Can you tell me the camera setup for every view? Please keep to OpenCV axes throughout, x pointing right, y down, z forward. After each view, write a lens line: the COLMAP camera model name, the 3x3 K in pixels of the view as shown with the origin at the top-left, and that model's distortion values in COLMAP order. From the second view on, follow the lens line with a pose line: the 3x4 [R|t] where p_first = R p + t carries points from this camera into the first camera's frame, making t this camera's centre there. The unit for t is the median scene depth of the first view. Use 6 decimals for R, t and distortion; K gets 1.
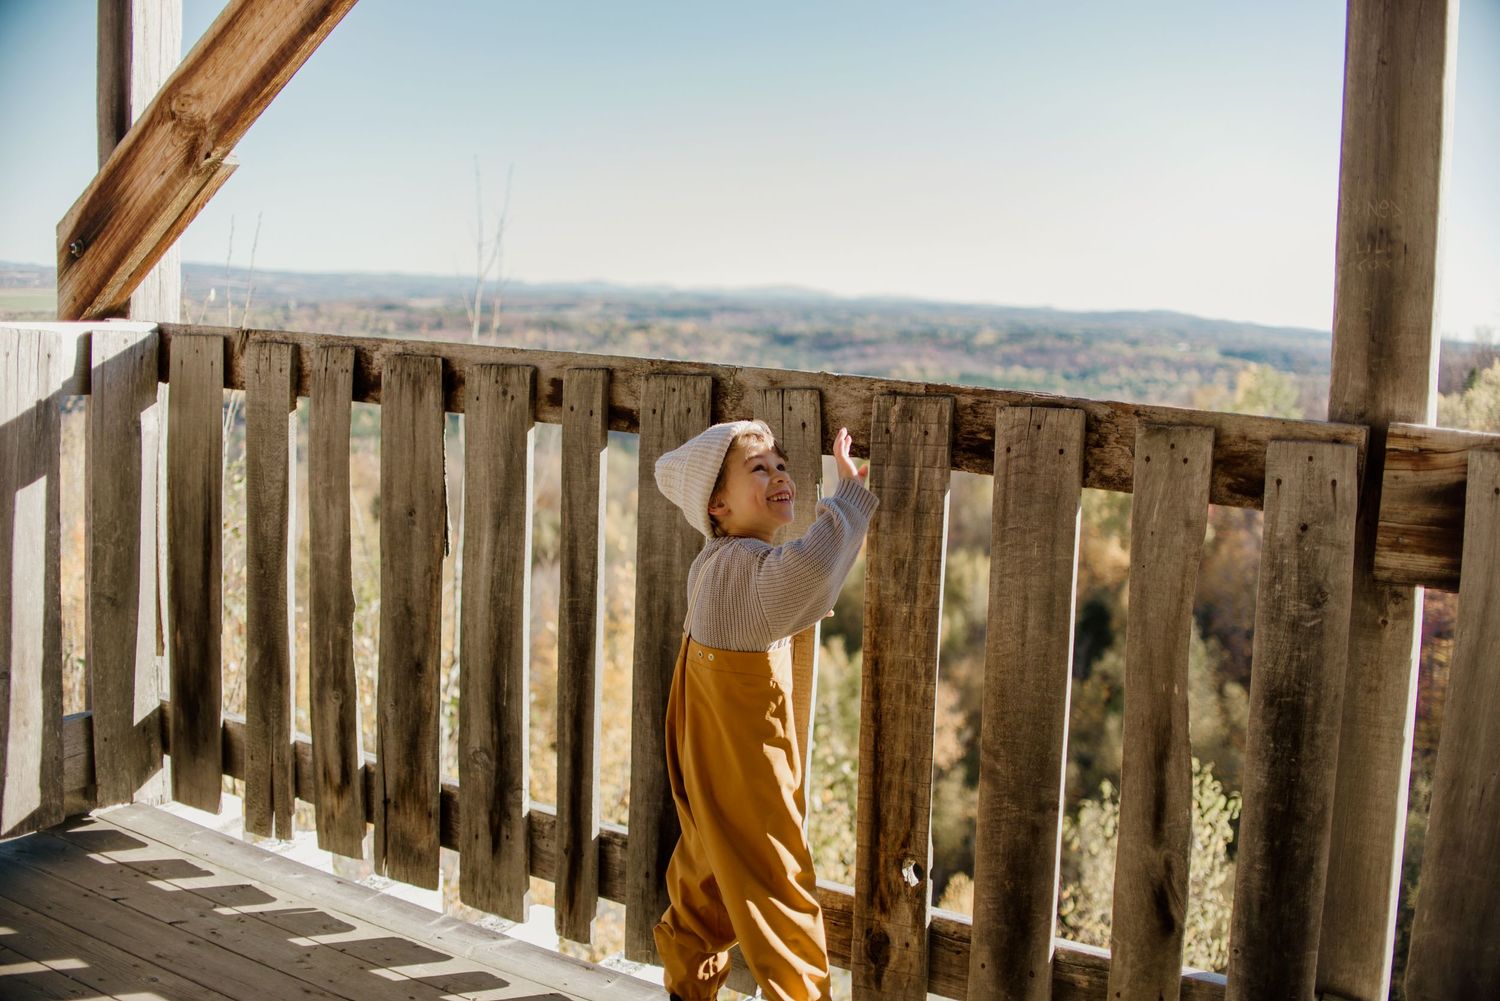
lens RADIAL K [[1804.7, 0, 753.2], [0, 1804.7, 449.1], [0, 0, 1]] dist [-0.213250, 0.270542]
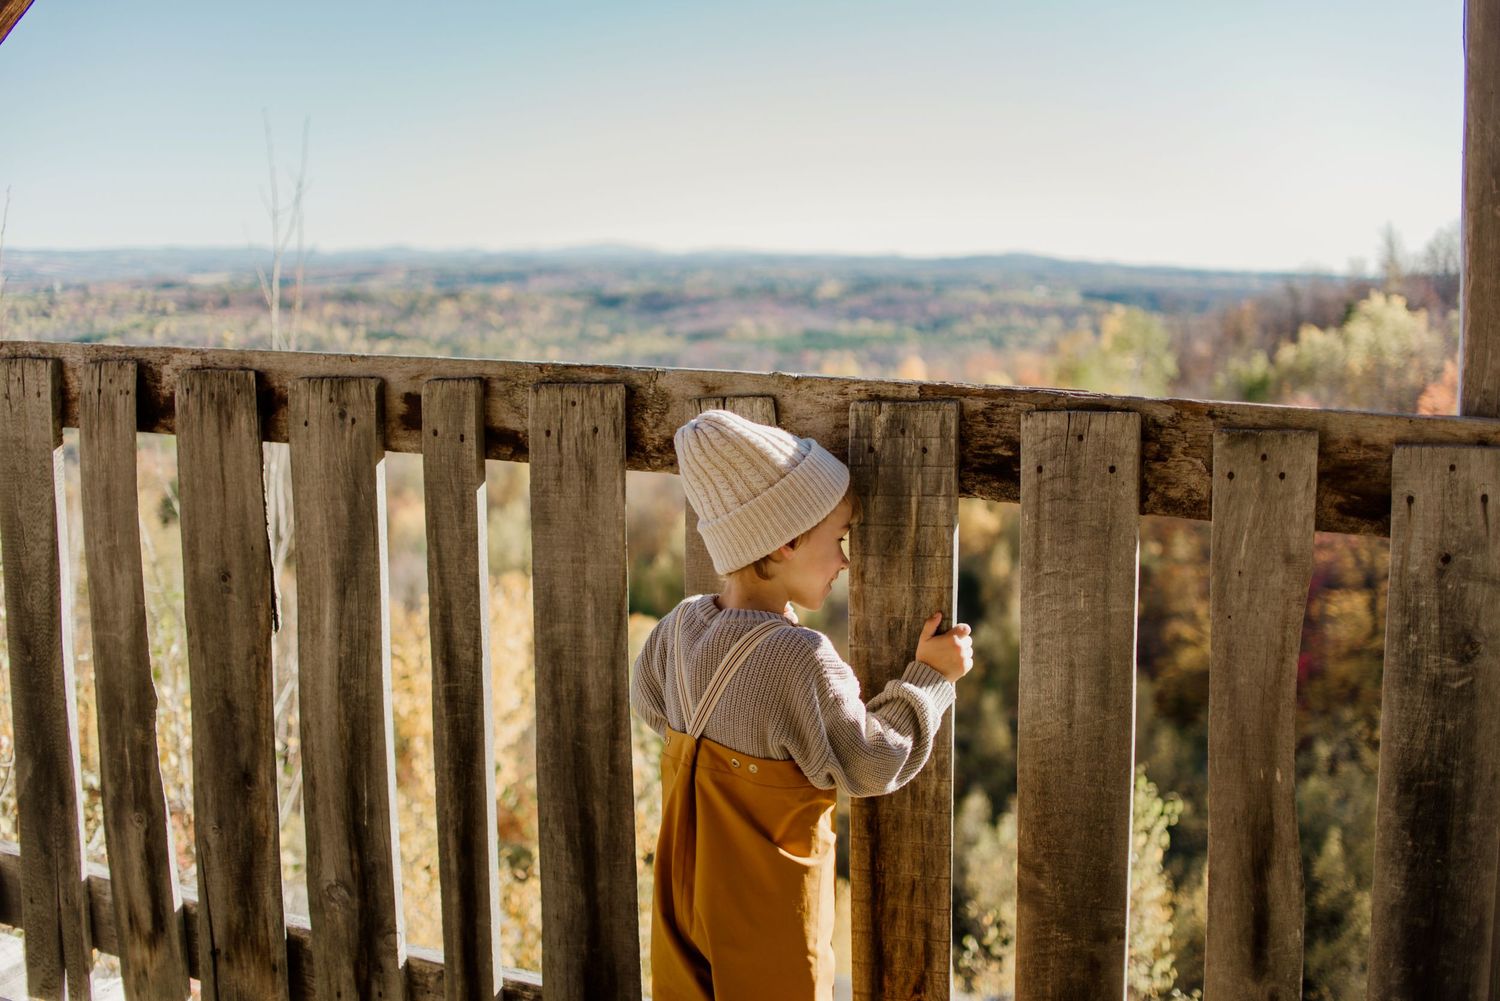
lens RADIAL K [[1804.7, 0, 753.2], [0, 1804.7, 449.1], [0, 0, 1]] dist [-0.213250, 0.270542]
pose [[0.991811, -0.050130, 0.117466, -0.058217], [0.046633, 0.998389, 0.032333, -0.034296], [-0.118897, -0.026591, 0.992550, 0.245395]]
